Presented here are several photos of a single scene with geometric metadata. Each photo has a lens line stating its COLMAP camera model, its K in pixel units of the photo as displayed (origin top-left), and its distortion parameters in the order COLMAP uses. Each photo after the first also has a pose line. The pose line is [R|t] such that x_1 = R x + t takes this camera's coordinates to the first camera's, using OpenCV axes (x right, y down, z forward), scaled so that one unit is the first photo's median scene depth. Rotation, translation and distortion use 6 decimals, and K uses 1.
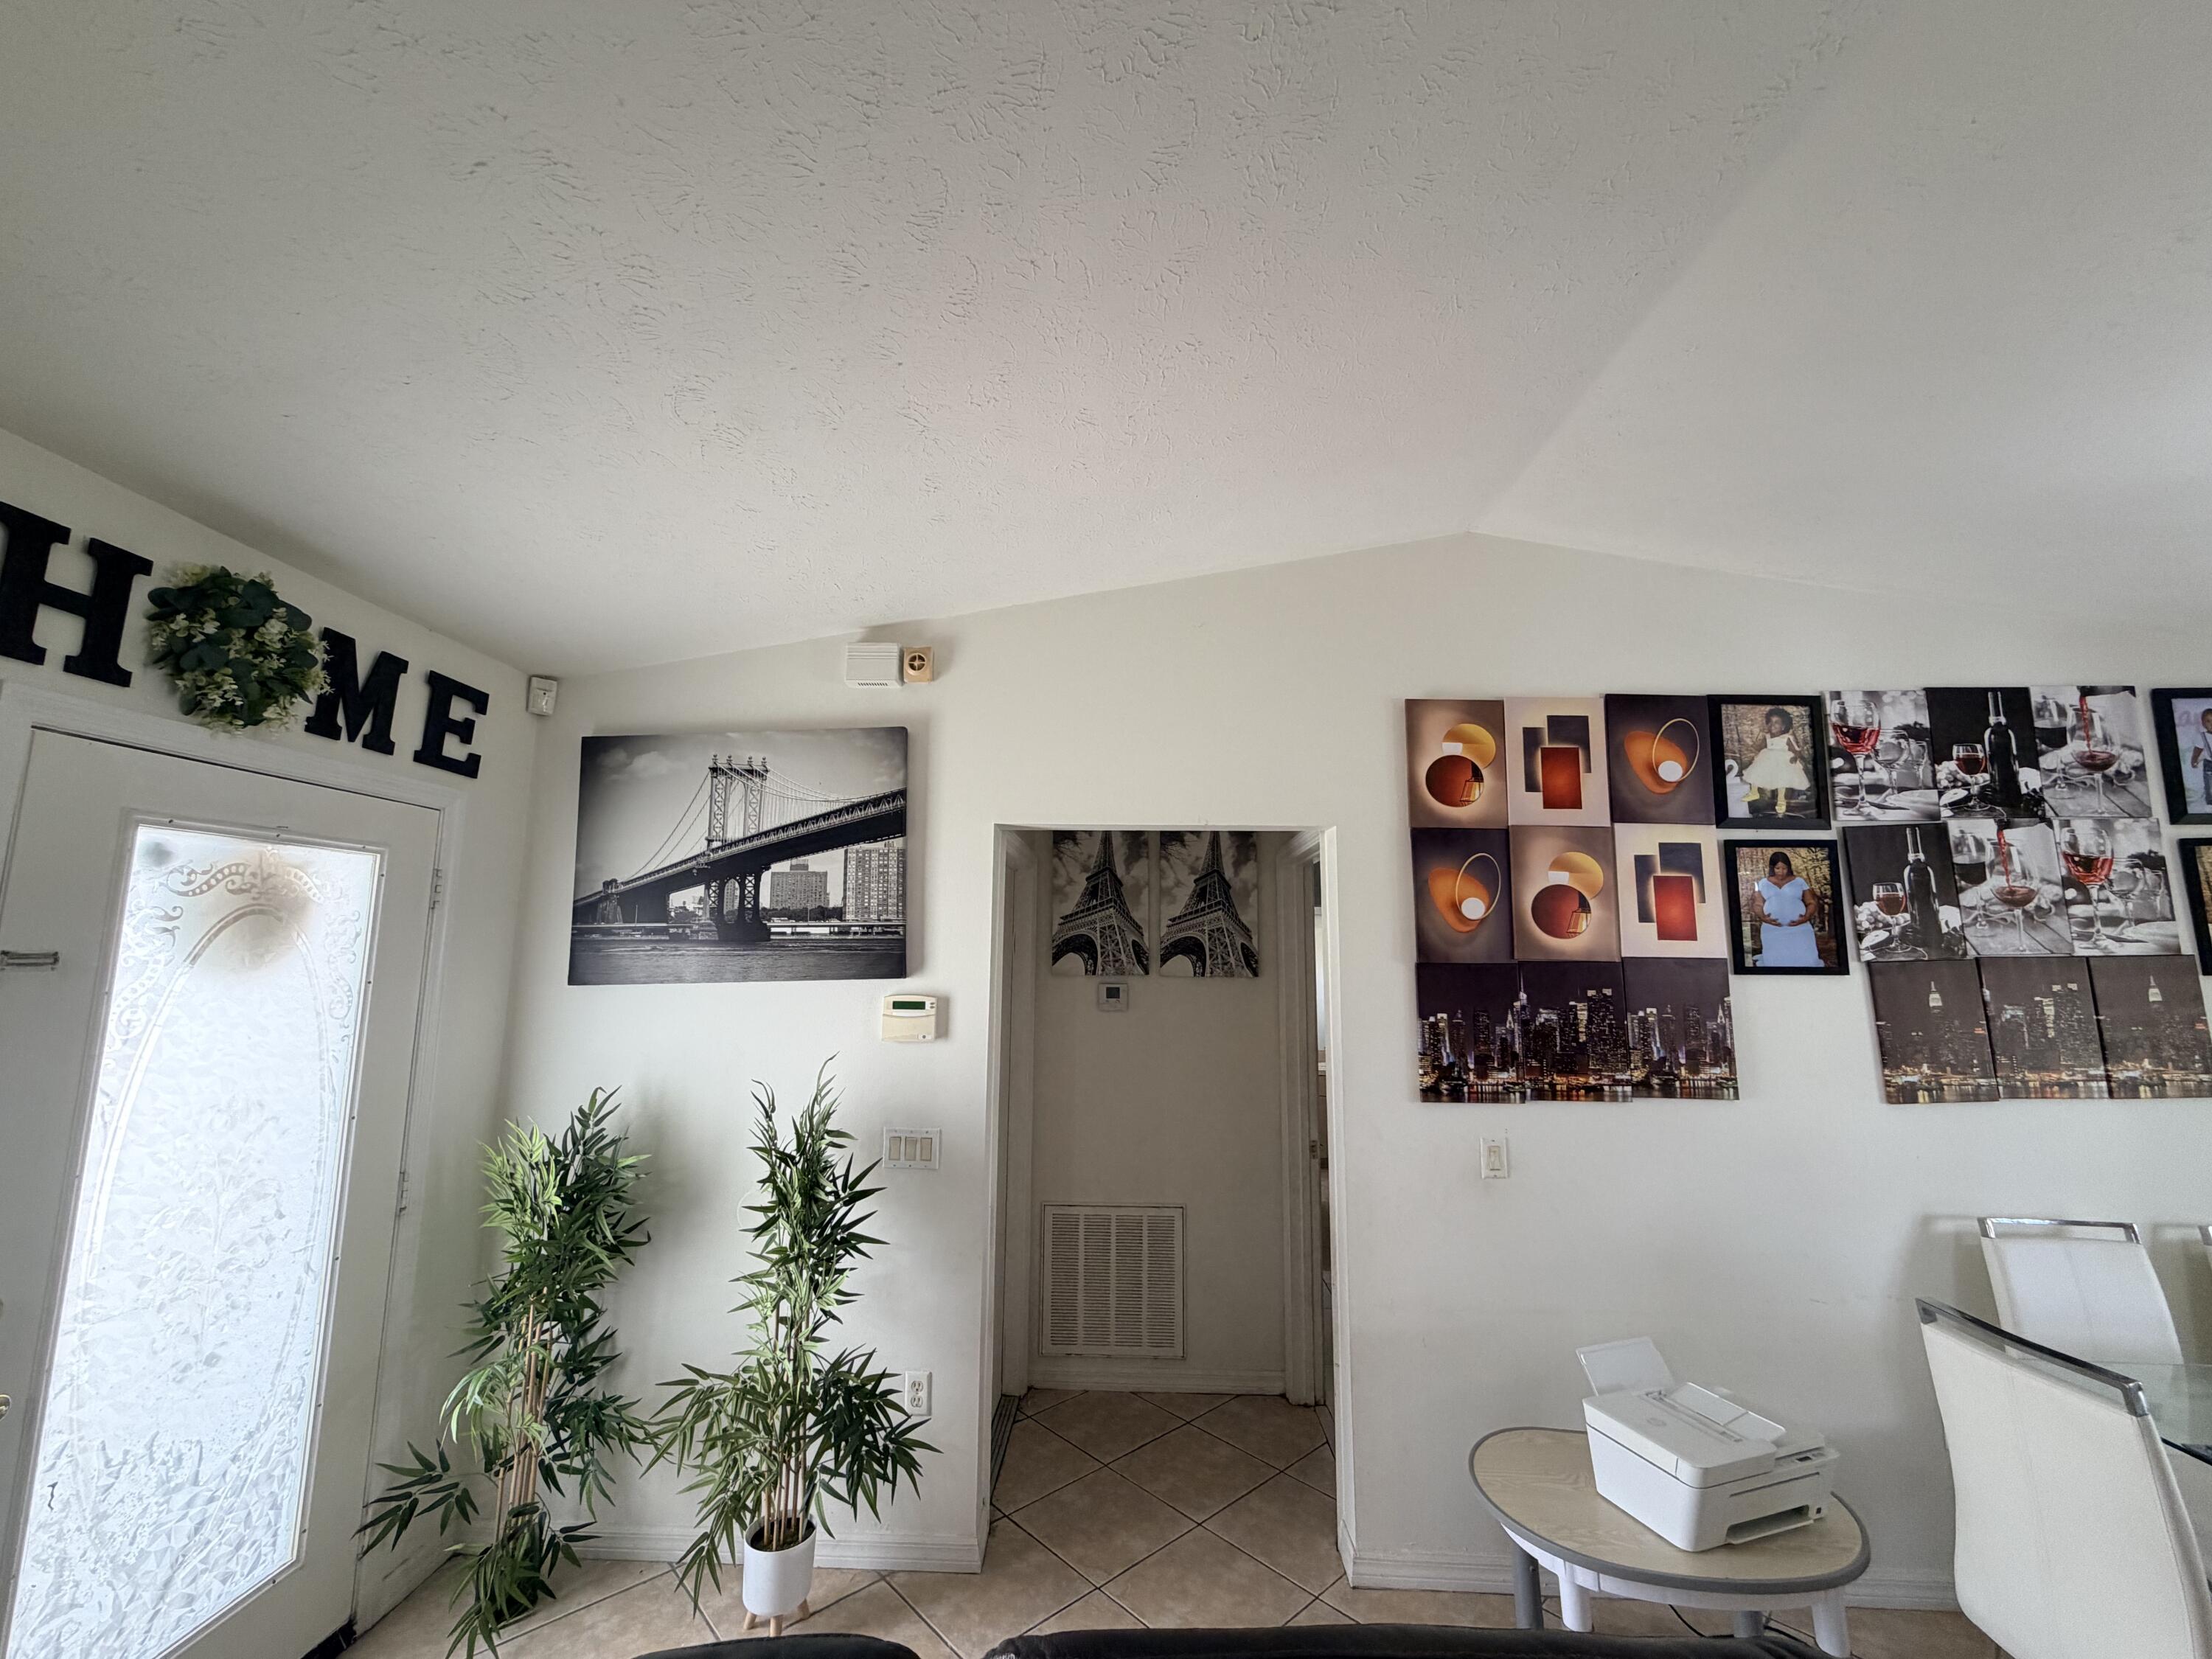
lens RADIAL K [[884.5, 0, 1099.1], [0, 884.5, 831.7], [0, 0, 1]] dist [-0.000058, 0.000137]
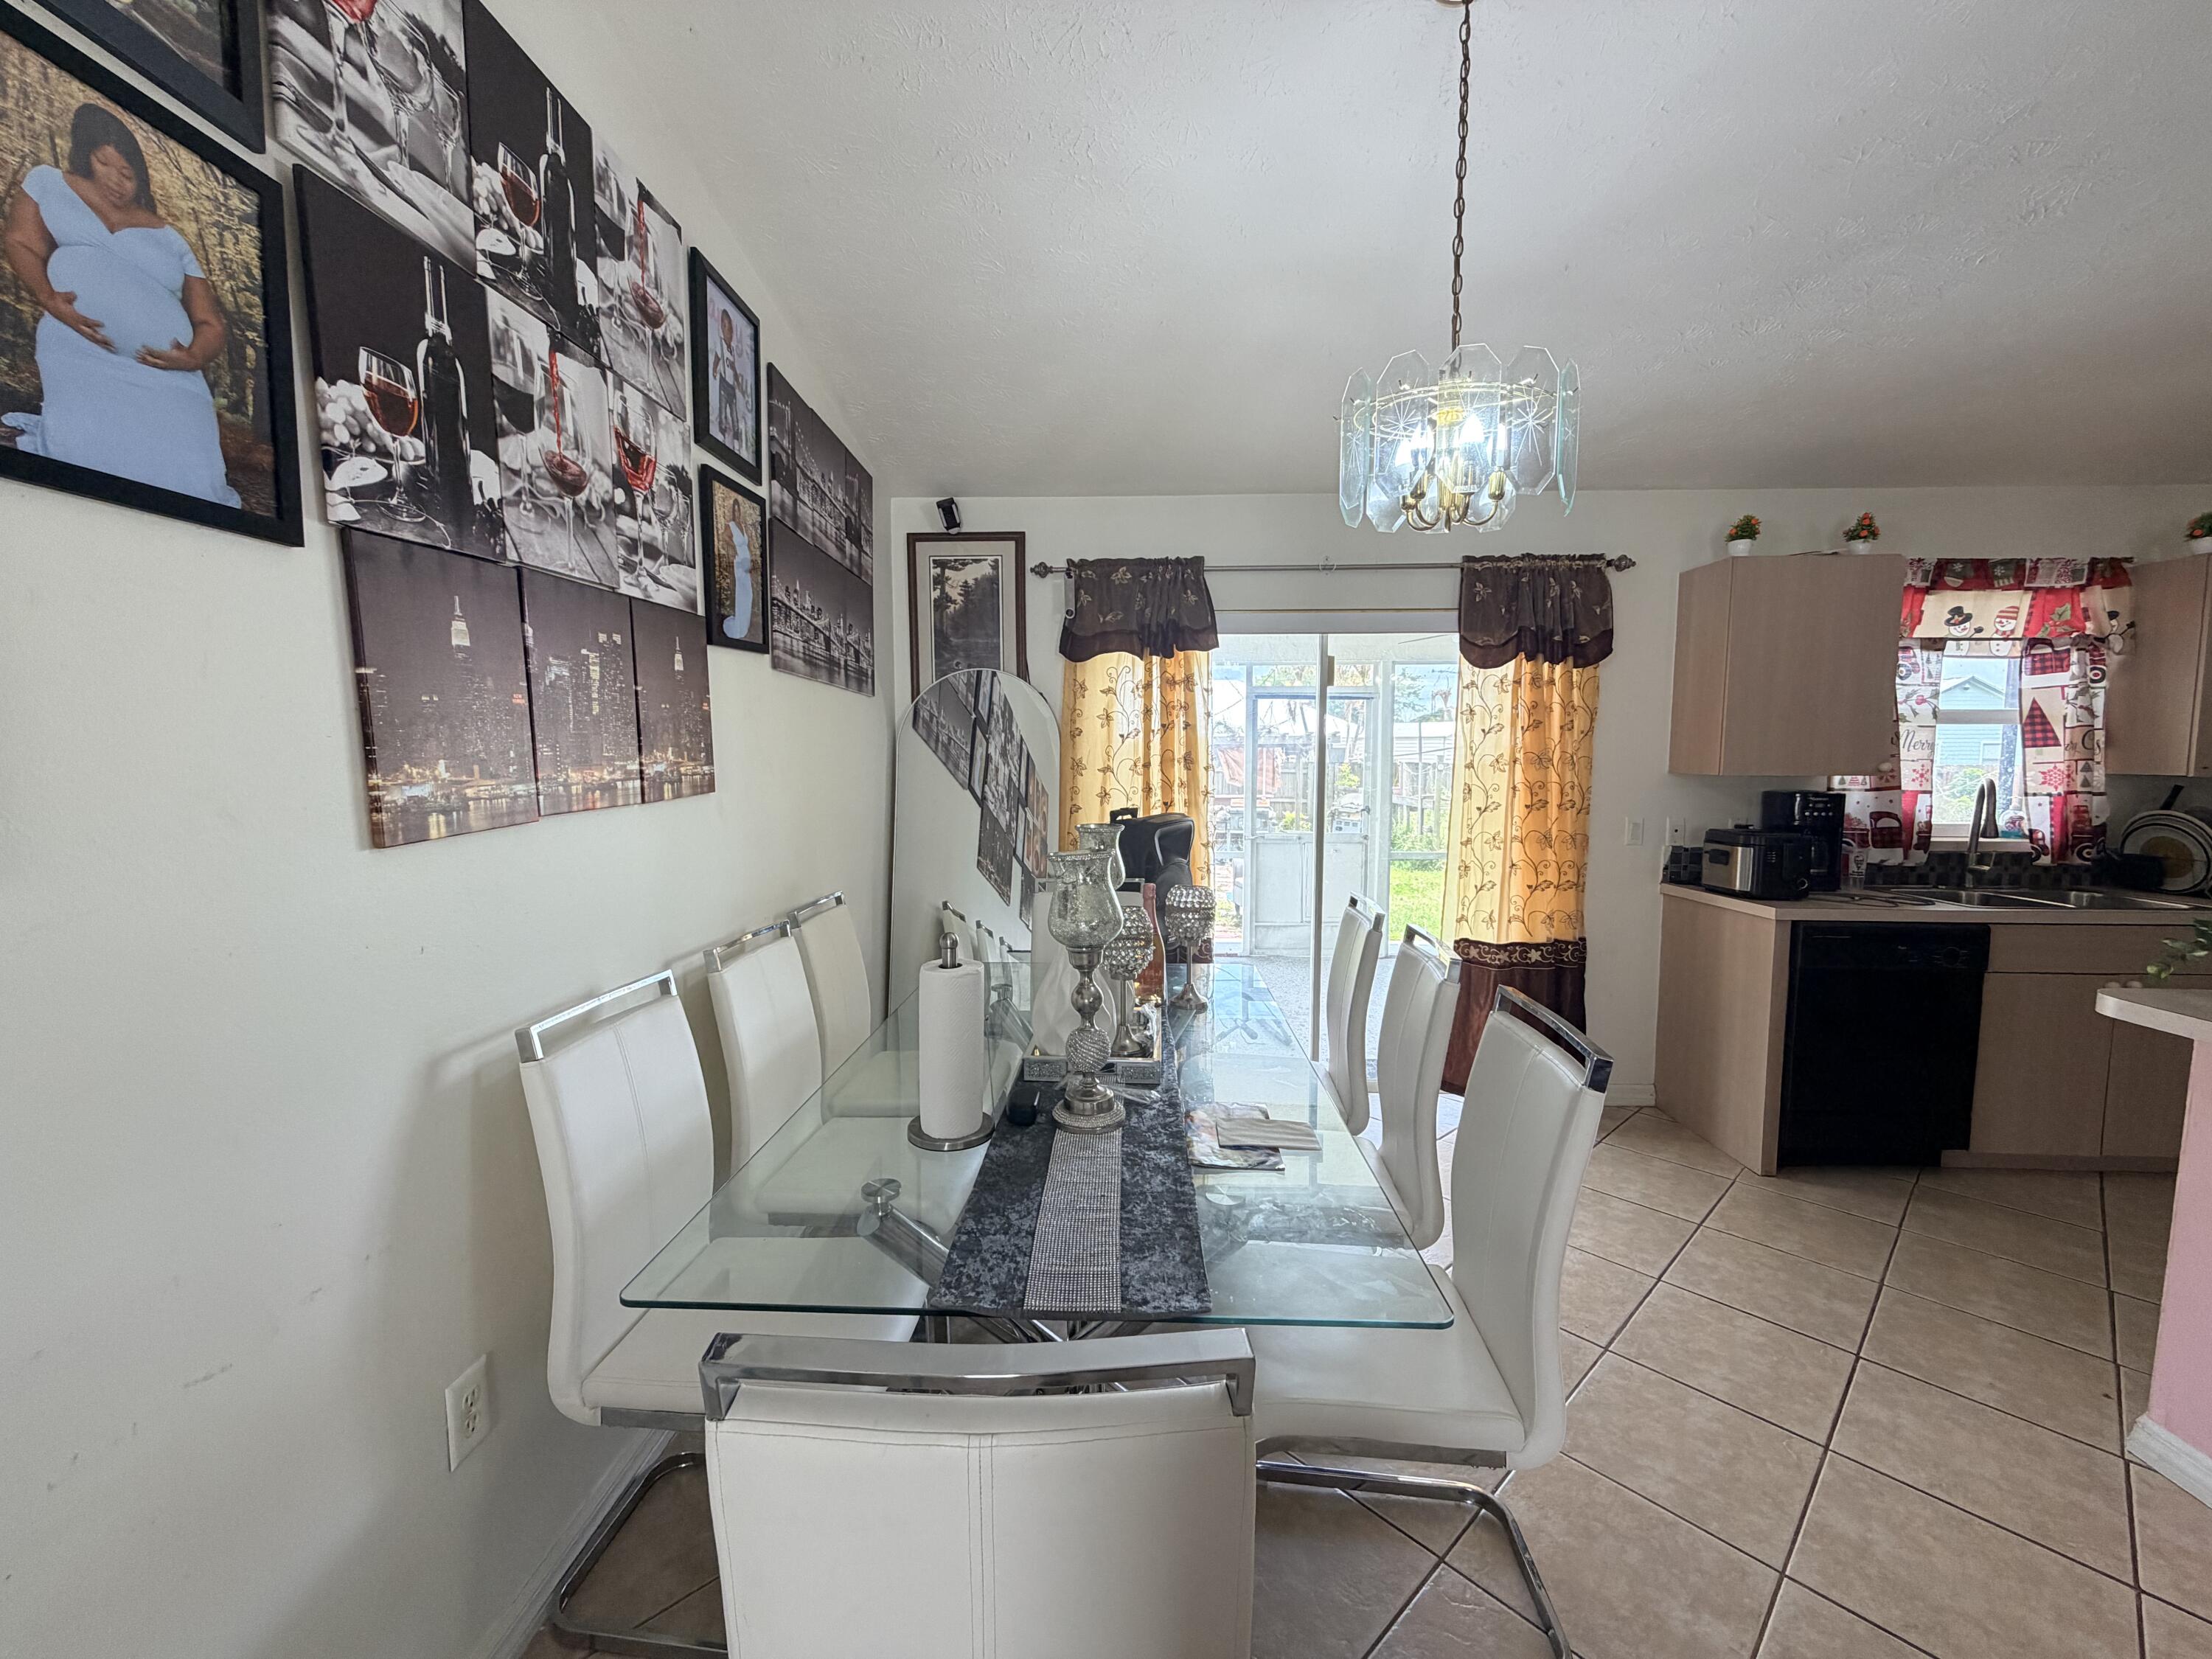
lens RADIAL K [[884.5, 0, 1102.3], [0, 884.5, 830.2], [0, 0, 1]] dist [-0.000058, 0.000137]
pose [[0.005973, -0.096278, 0.995337, 0.434920], [-0.137581, 0.985810, 0.096182, 0.198040], [-0.990473, -0.137514, -0.007358, 0.619818]]
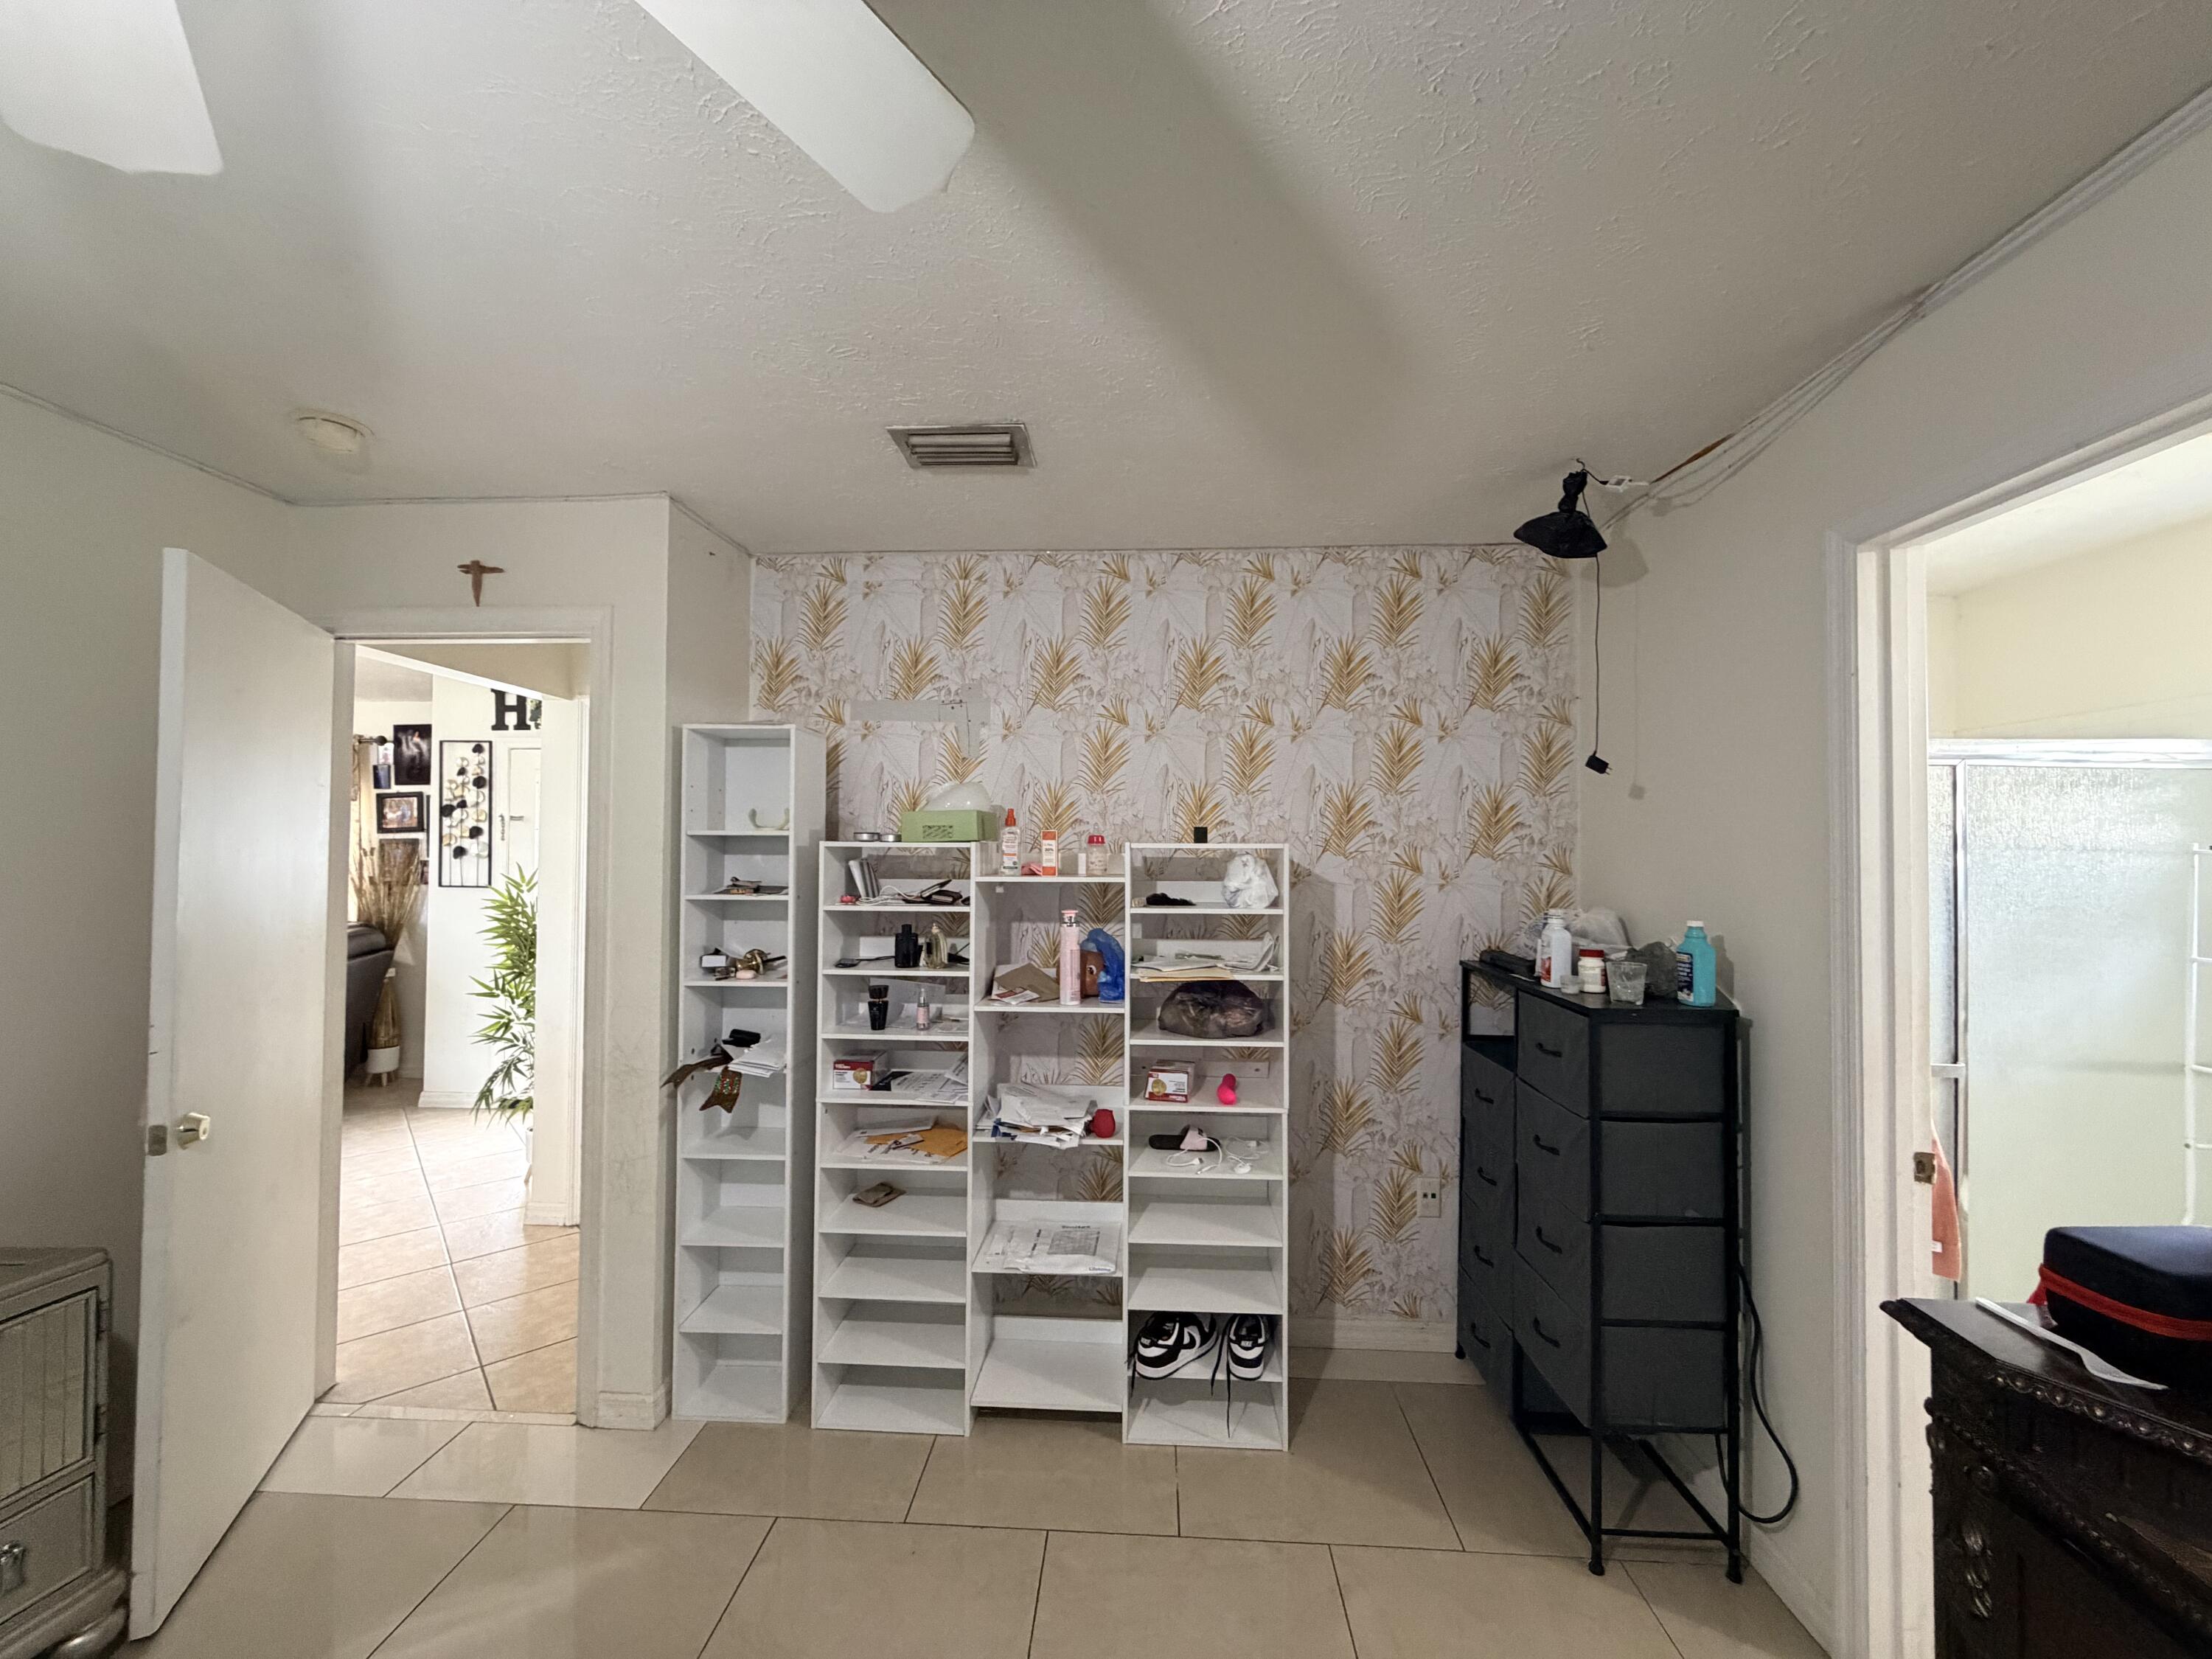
lens RADIAL K [[884.5, 0, 1098.7], [0, 884.5, 839.9], [0, 0, 1]] dist [-0.000058, 0.000137]
pose [[-0.021211, -0.023260, -0.999504, 1.223524], [0.131108, 0.991031, -0.025845, 0.353519], [0.991141, -0.131591, -0.017972, 1.898783]]
